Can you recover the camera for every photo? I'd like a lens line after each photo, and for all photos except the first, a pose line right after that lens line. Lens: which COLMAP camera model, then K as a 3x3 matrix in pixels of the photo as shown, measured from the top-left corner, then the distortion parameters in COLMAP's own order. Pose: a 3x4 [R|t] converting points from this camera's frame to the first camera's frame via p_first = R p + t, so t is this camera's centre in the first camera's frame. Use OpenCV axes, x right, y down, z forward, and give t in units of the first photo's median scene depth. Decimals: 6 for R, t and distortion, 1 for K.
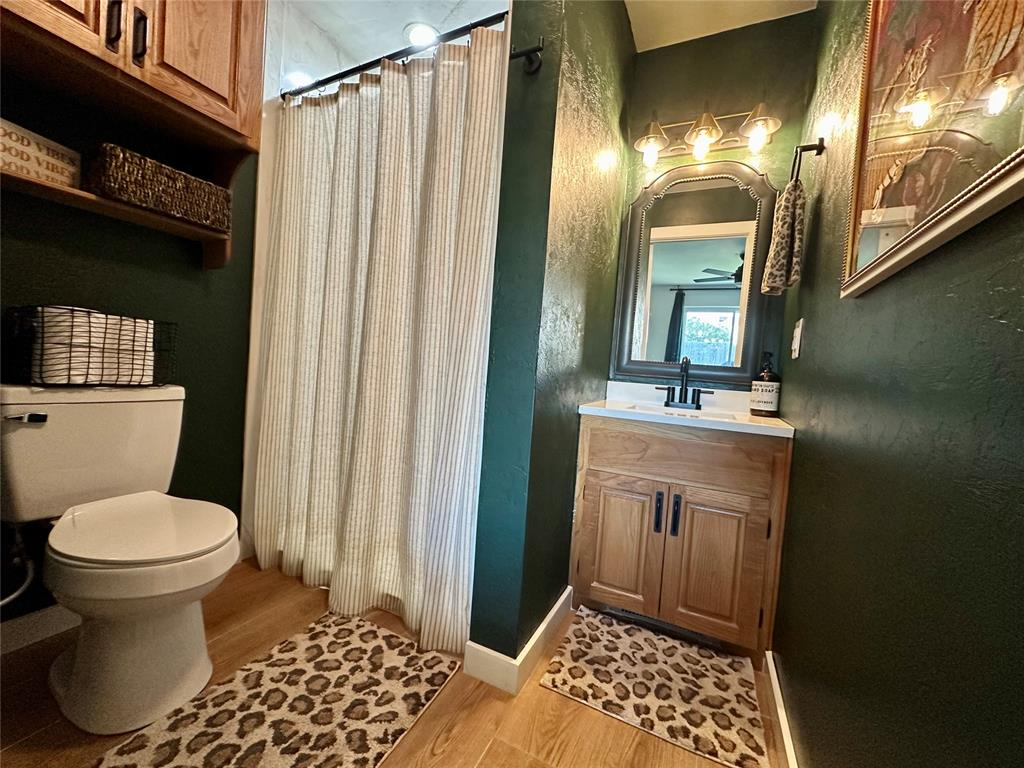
lens RADIAL K [[407.8, 0, 507.2], [0, 407.8, 383.4], [0, 0, 1]] dist [0.001091, 0.000036]
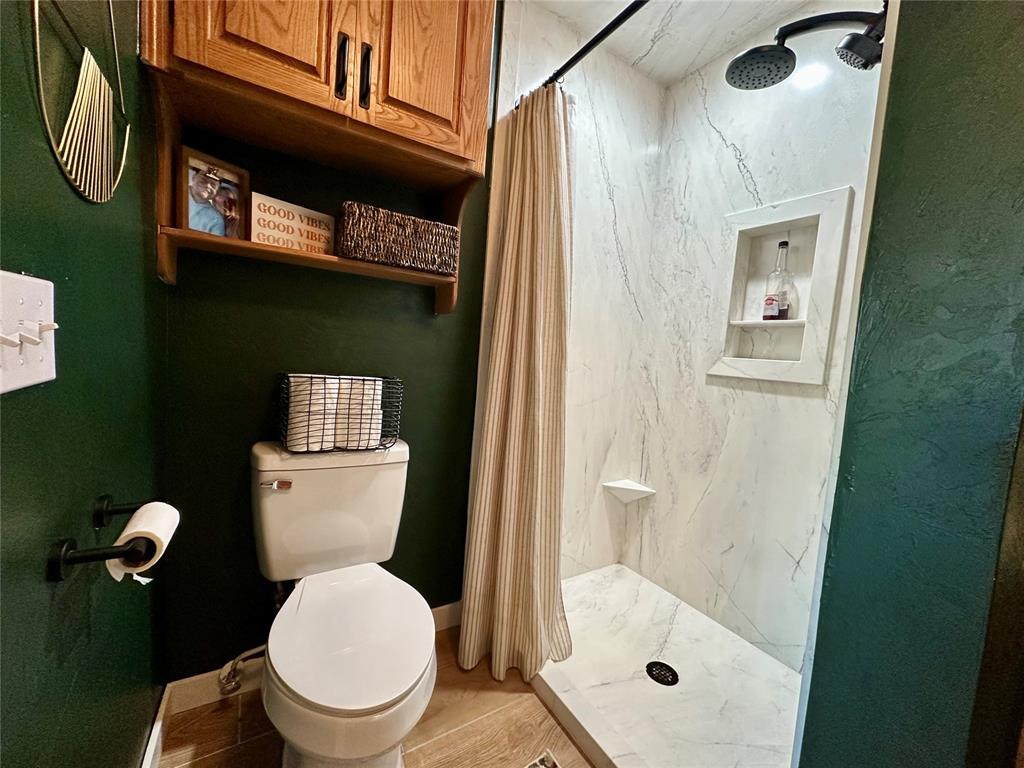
lens RADIAL K [[407.8, 0, 510.0], [0, 407.8, 381.6], [0, 0, 1]] dist [0.001091, 0.000036]
pose [[0.851990, 0.024176, -0.522999, -0.131153], [-0.032202, 0.999462, -0.006258, -0.162579], [0.522566, 0.022174, 0.852310, 0.374918]]
